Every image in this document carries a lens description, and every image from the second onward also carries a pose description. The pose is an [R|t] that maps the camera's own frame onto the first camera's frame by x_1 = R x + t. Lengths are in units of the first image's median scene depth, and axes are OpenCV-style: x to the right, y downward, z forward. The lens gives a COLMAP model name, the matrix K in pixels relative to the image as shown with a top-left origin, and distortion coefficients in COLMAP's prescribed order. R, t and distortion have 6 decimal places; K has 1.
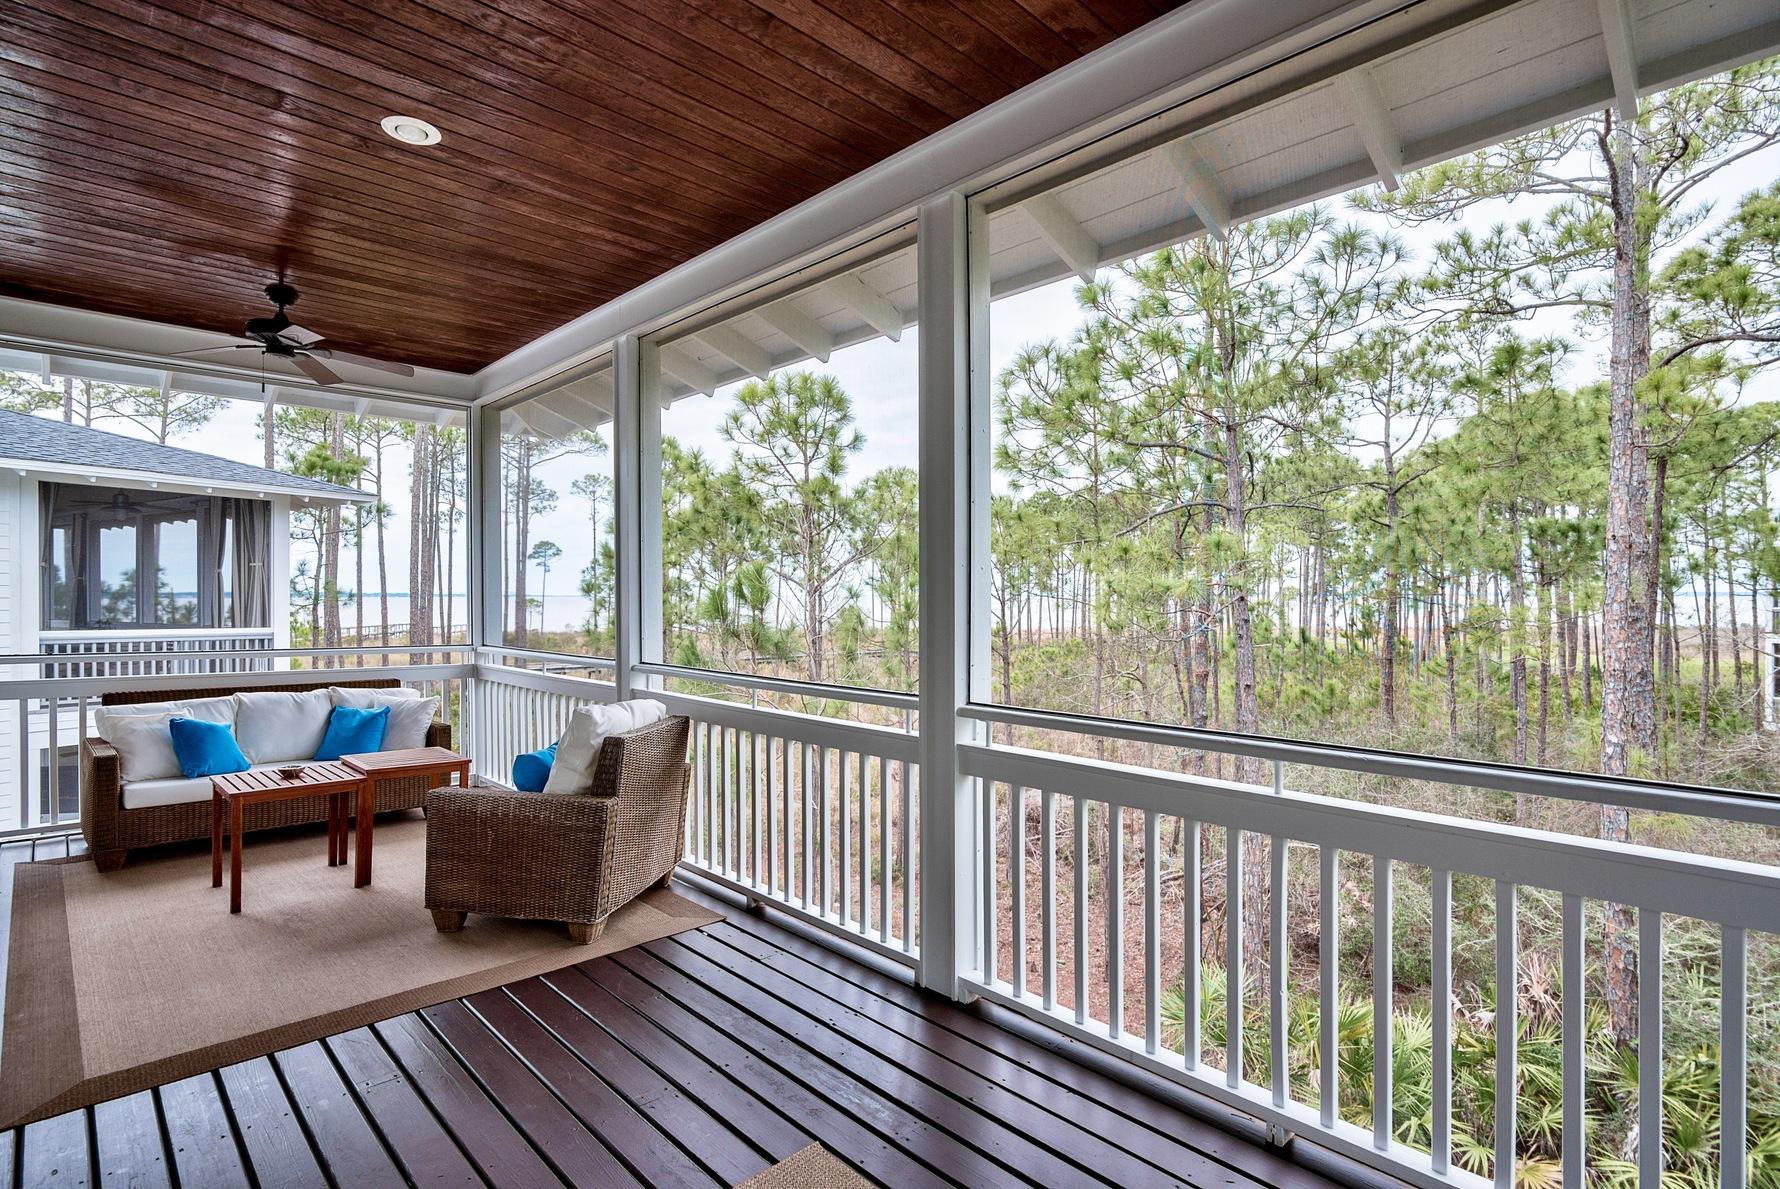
lens RADIAL K [[887.0, 0, 882.9], [0, 887.0, 584.4], [0, 0, 1]] dist [0.000168, 0.000718]
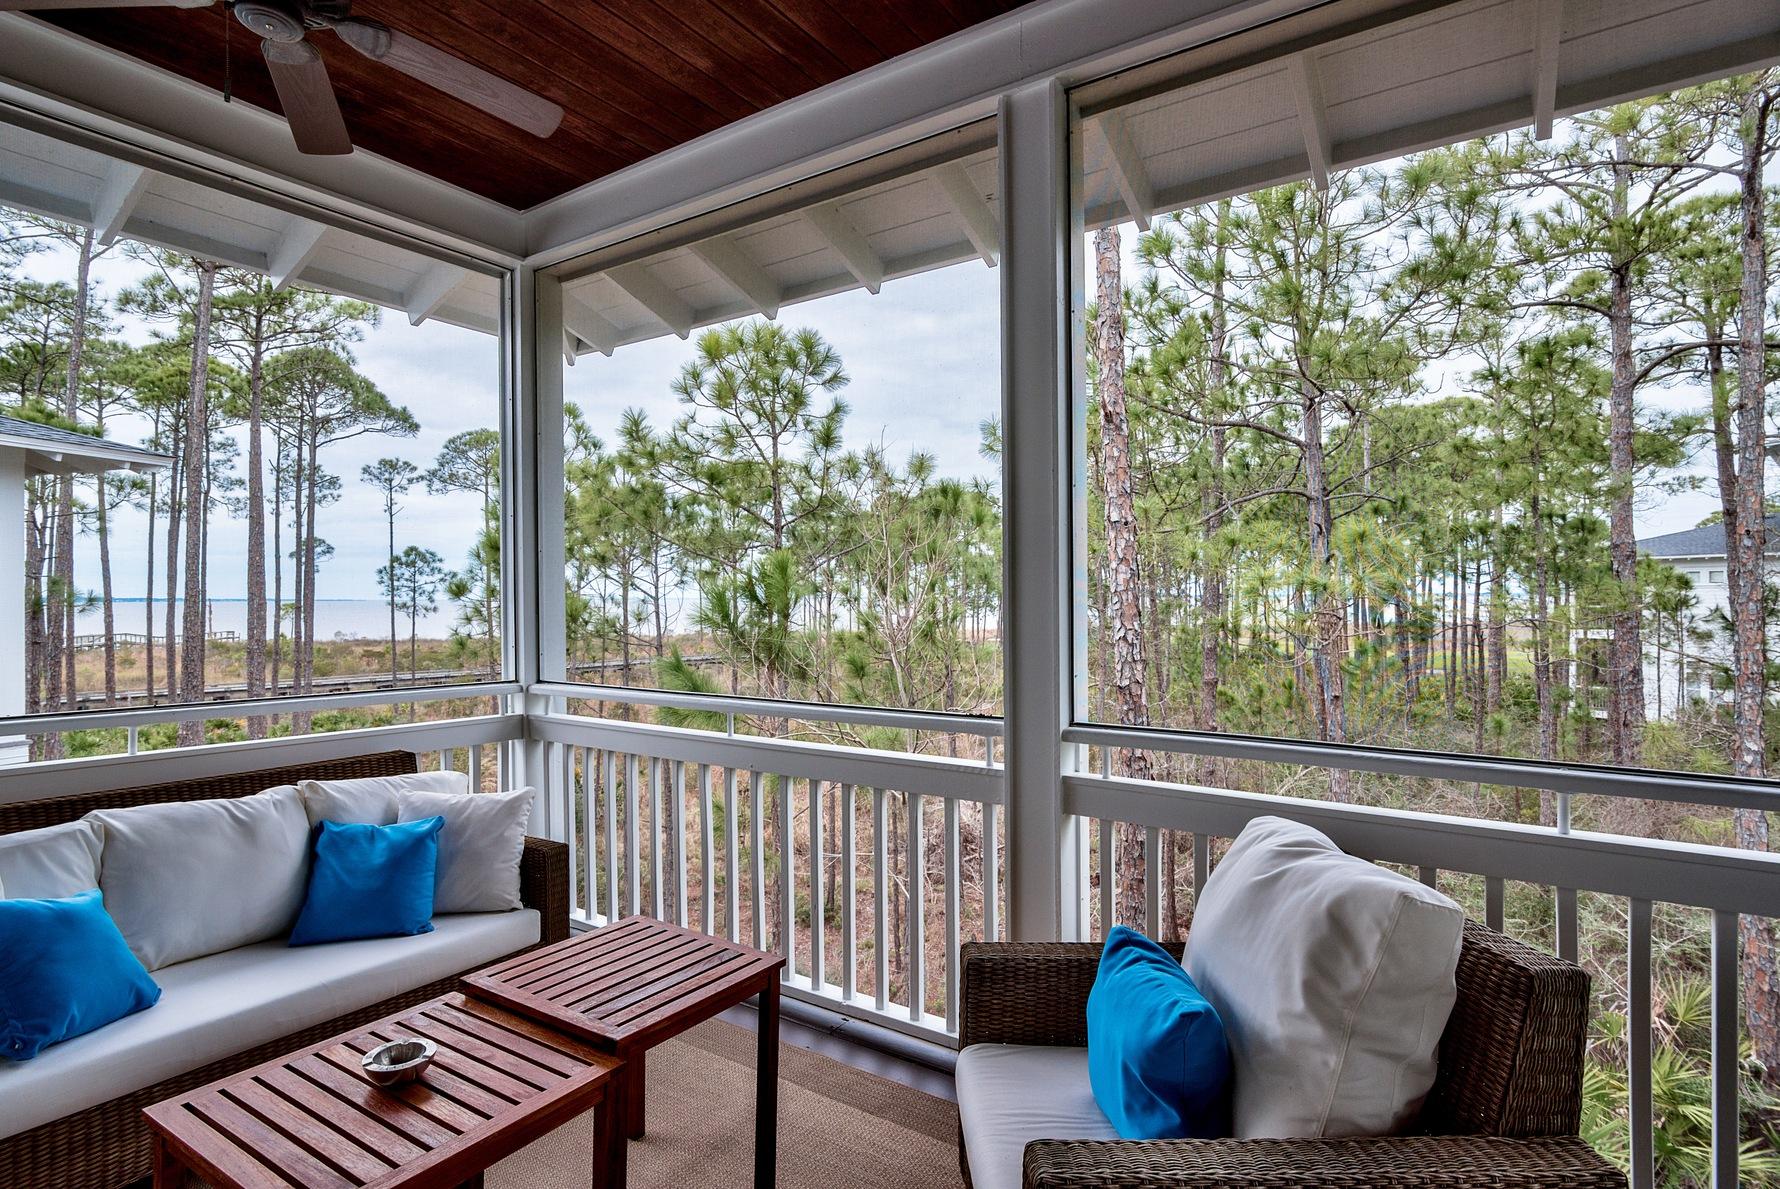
lens RADIAL K [[887.0, 0, 901.0], [0, 887.0, 596.9], [0, 0, 1]] dist [0.000168, 0.000718]
pose [[0.973540, -0.002229, 0.228506, -0.197423], [-0.000260, 0.999941, 0.010863, 0.004014], [-0.228516, -0.010635, 0.973482, 0.214228]]
